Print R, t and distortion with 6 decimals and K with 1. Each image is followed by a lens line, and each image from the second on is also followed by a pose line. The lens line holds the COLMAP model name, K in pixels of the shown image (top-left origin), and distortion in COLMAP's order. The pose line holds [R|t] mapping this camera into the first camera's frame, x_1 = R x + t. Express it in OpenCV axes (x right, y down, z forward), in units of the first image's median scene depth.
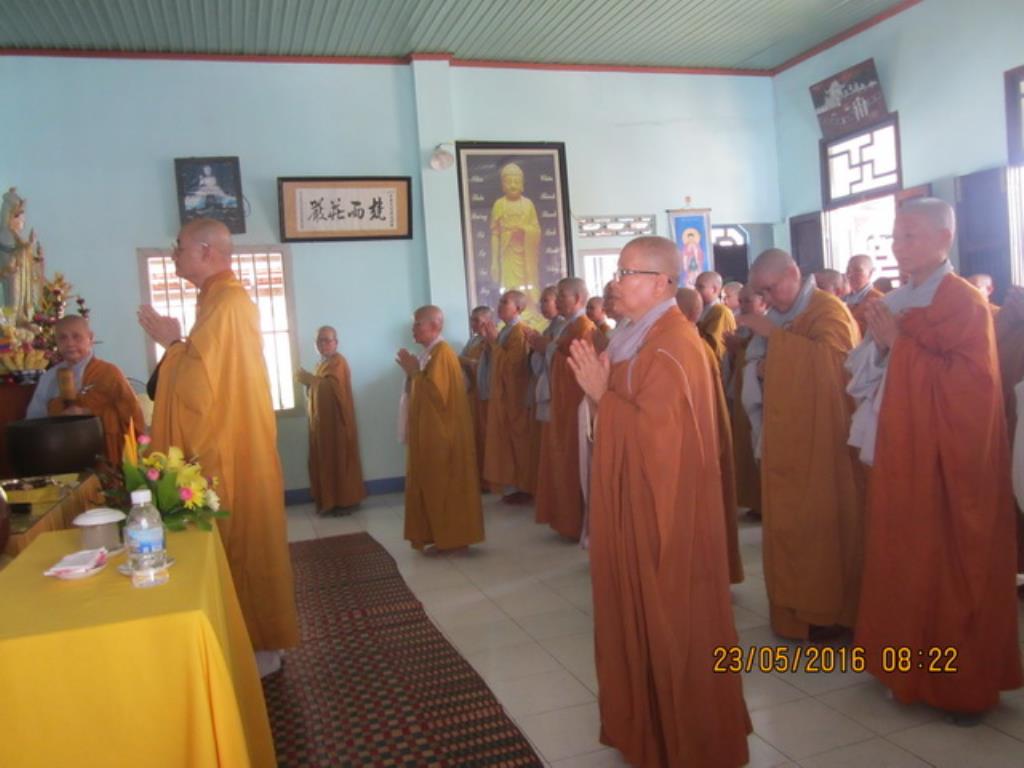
lens RADIAL K [[845.5, 0, 513.8], [0, 845.5, 383.4], [0, 0, 1]] dist [-0.049134, 0.014903]
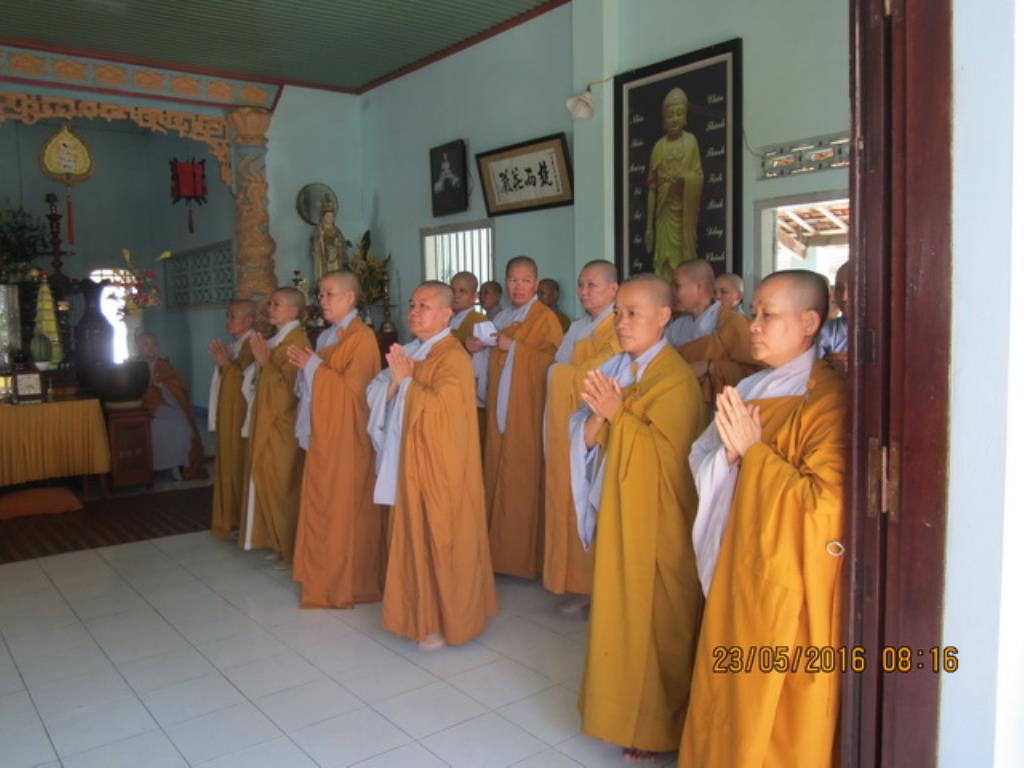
lens RADIAL K [[845.5, 0, 513.8], [0, 845.5, 383.4], [0, 0, 1]] dist [-0.049134, 0.014903]
pose [[0.324300, 0.147732, -0.934347, 0.678616], [-0.058230, 0.988974, 0.136159, -0.100587], [0.944160, 0.010251, 0.329327, 0.641675]]
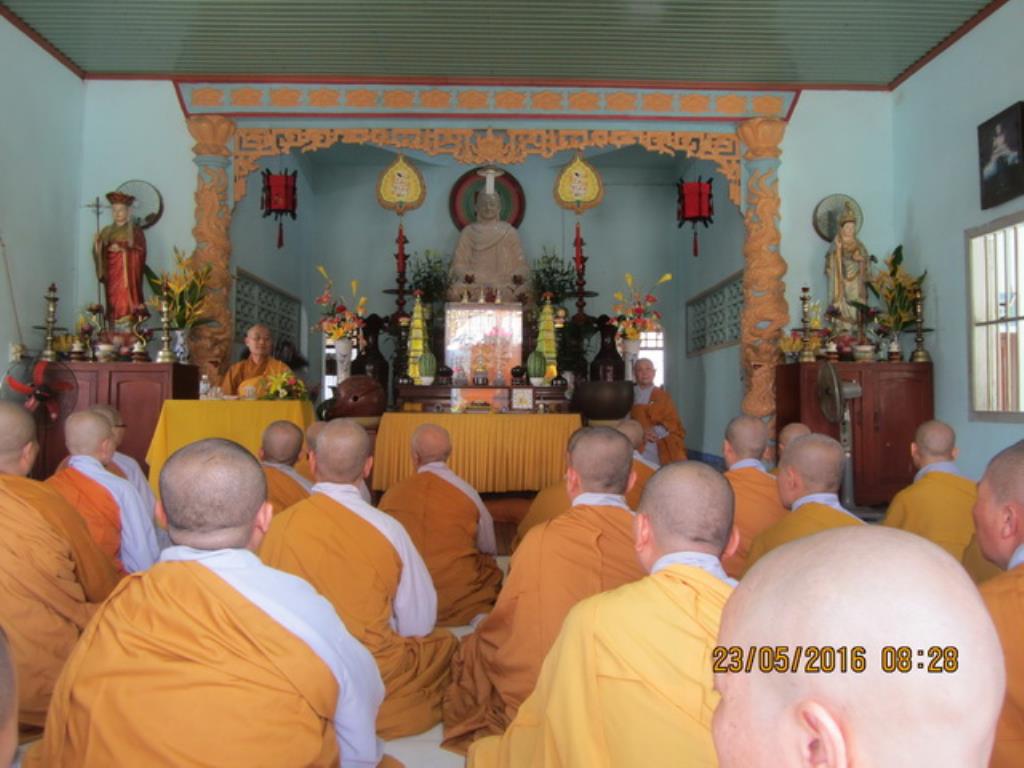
lens RADIAL K [[845.5, 0, 513.8], [0, 845.5, 383.4], [0, 0, 1]] dist [-0.049134, 0.014903]
pose [[-0.307411, 0.047430, -0.950394, 0.553679], [-0.036078, 0.997458, 0.061448, -0.022903], [0.950893, 0.053178, -0.304919, 0.712404]]
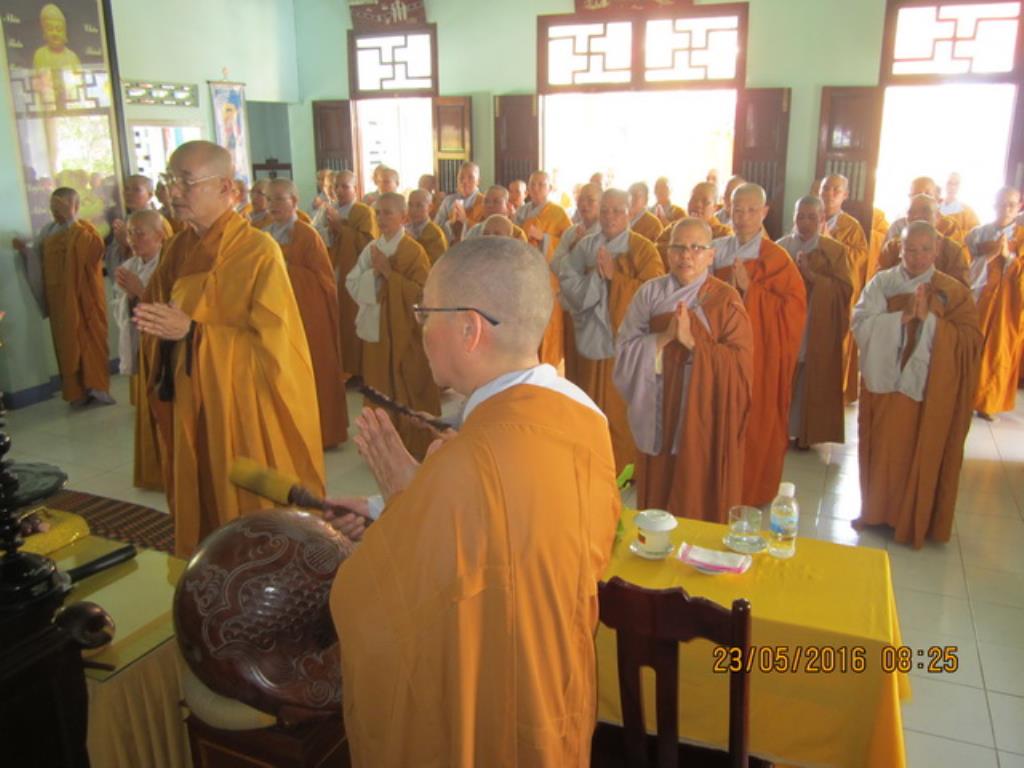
lens RADIAL K [[838.9, 0, 519.1], [0, 838.9, 380.7], [0, 0, 1]] dist [-0.054511, 0.016001]
pose [[0.666024, -0.133659, 0.733858, -0.332698], [-0.004404, 0.983094, 0.183050, -0.052605], [-0.745918, -0.125147, 0.654175, 0.109550]]
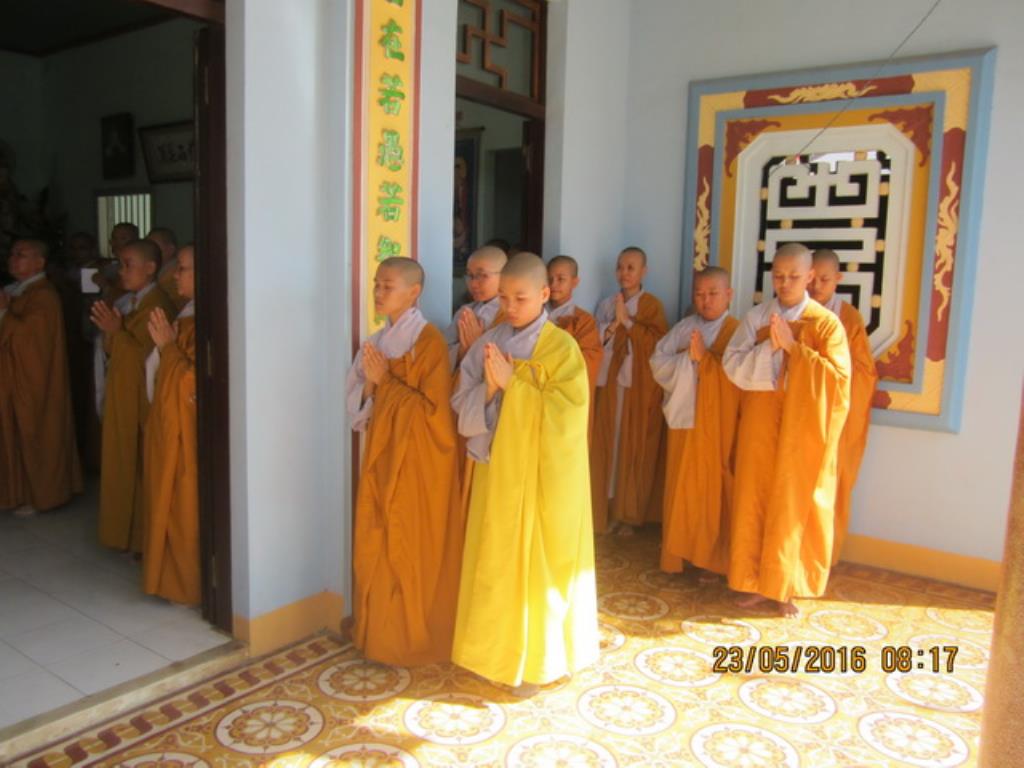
lens RADIAL K [[838.9, 0, 519.1], [0, 838.9, 380.7], [0, 0, 1]] dist [-0.054511, 0.016001]
pose [[0.568838, 0.186512, -0.801022, 0.925390], [-0.121241, 0.982323, 0.142628, -0.116079], [0.813464, 0.015984, 0.581396, 0.697634]]
